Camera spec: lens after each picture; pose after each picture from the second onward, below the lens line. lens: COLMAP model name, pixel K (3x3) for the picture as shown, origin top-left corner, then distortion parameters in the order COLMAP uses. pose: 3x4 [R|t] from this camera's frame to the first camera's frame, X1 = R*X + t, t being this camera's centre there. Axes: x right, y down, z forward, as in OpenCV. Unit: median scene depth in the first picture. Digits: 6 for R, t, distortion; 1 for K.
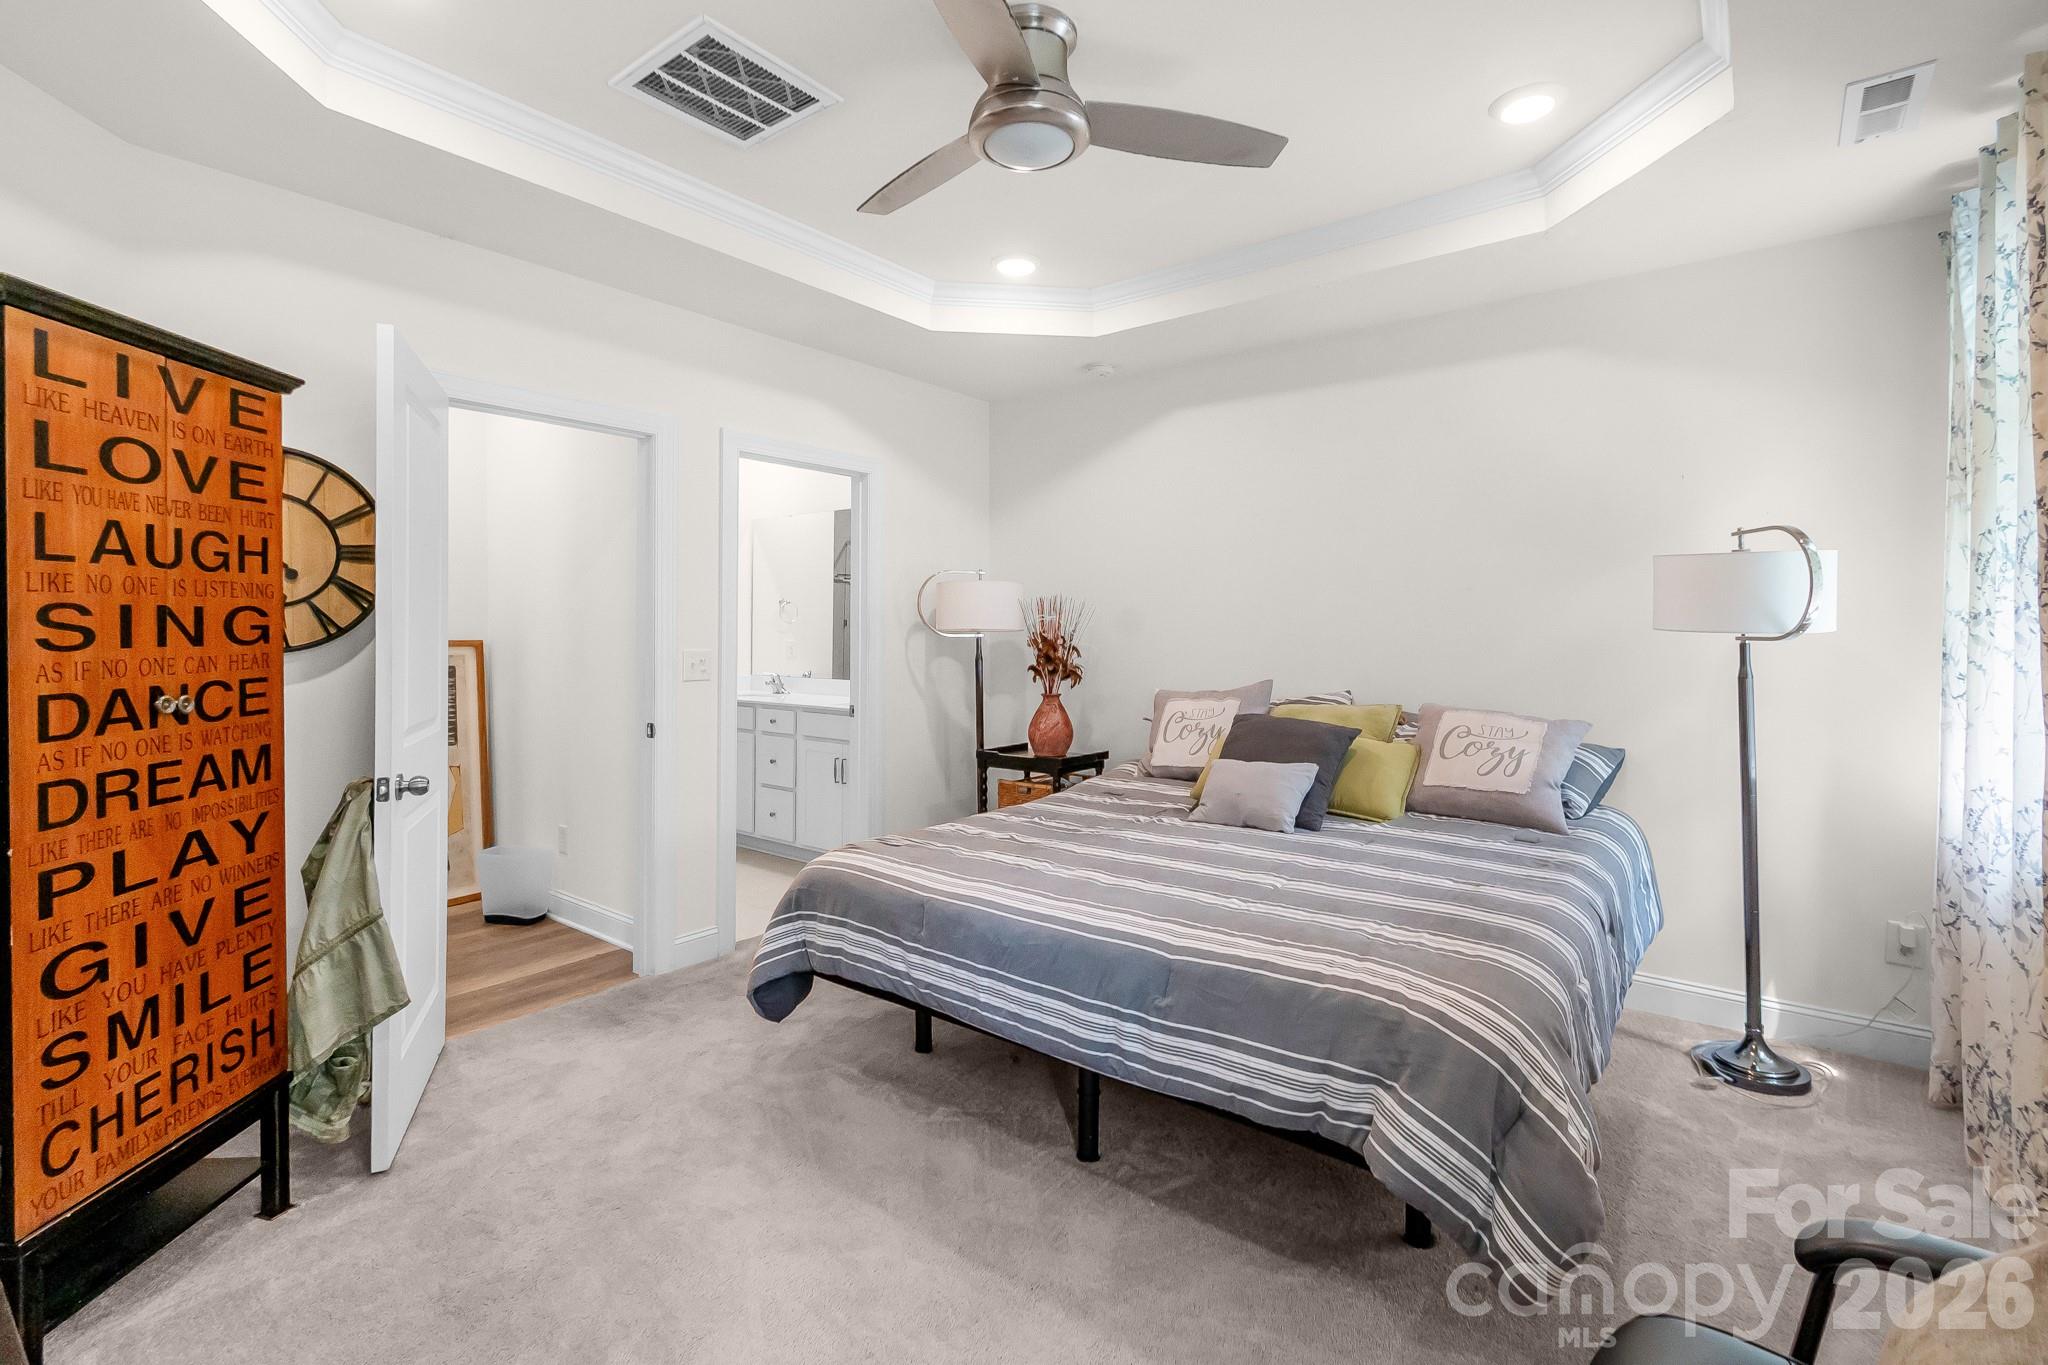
lens RADIAL K [[946.5, 0, 1032.1], [0, 946.5, 605.5], [0, 0, 1]] dist [0.006268, -0.000043]
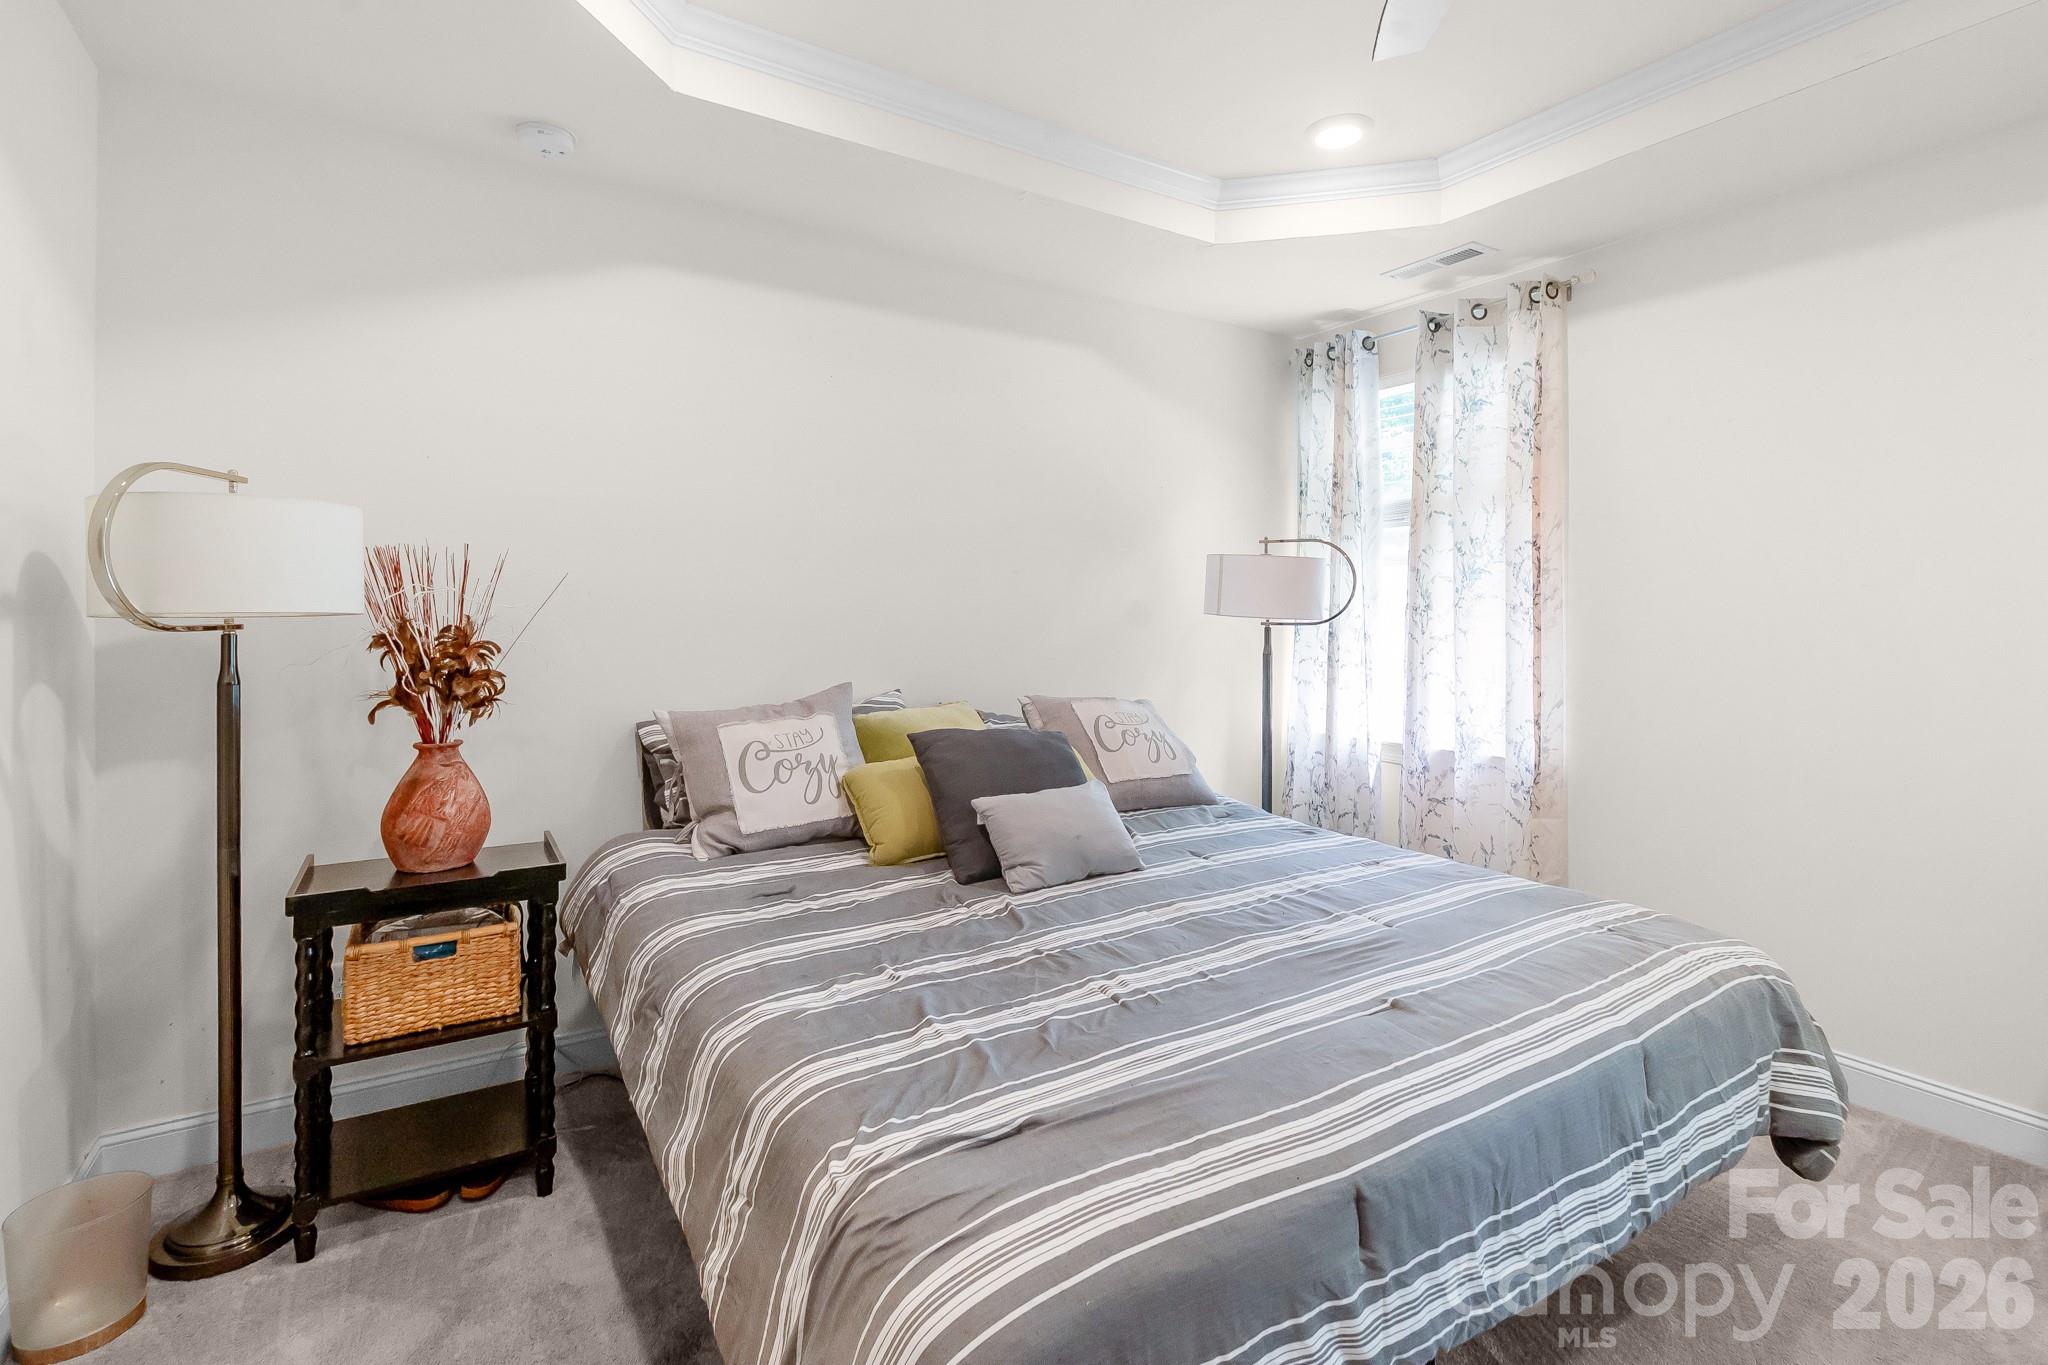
lens RADIAL K [[893.5, 0, 1015.8], [0, 893.5, 619.0], [0, 0, 1]] dist [0.001587, 0.000009]
pose [[0.325563, -0.003524, 0.945514, -0.797815], [-0.030375, 0.999438, 0.014183, 0.033798], [-0.945032, -0.033337, 0.325273, 1.426097]]
